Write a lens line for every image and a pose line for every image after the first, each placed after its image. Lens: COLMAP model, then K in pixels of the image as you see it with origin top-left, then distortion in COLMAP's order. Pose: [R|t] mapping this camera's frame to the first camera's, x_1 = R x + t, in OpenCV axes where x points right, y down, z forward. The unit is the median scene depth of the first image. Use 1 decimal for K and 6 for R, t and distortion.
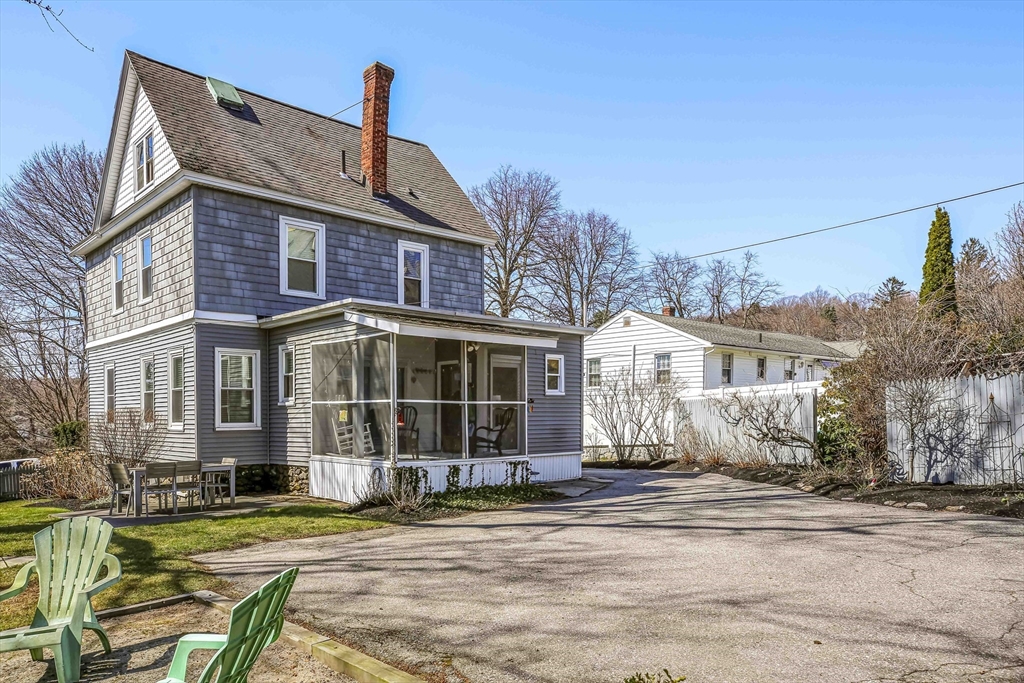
lens RADIAL K [[714.4, 0, 512.1], [0, 714.4, 342.2], [0, 0, 1]] dist [0.004884, 0.000611]
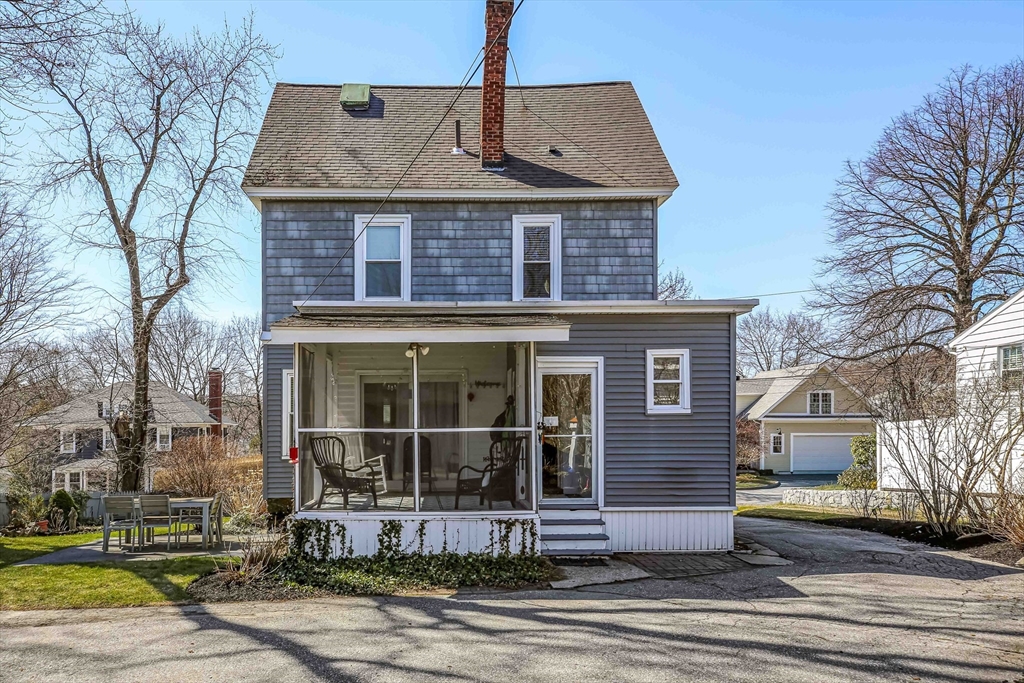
lens RADIAL K [[762.6, 0, 512.0], [0, 762.6, 341.8], [0, 0, 1]] dist [0.029902, -0.001287]
pose [[0.730038, -0.079447, -0.678773, 0.433958], [0.072234, 0.996626, -0.038960, 0.028325], [0.679579, -0.020588, 0.733314, 0.433077]]
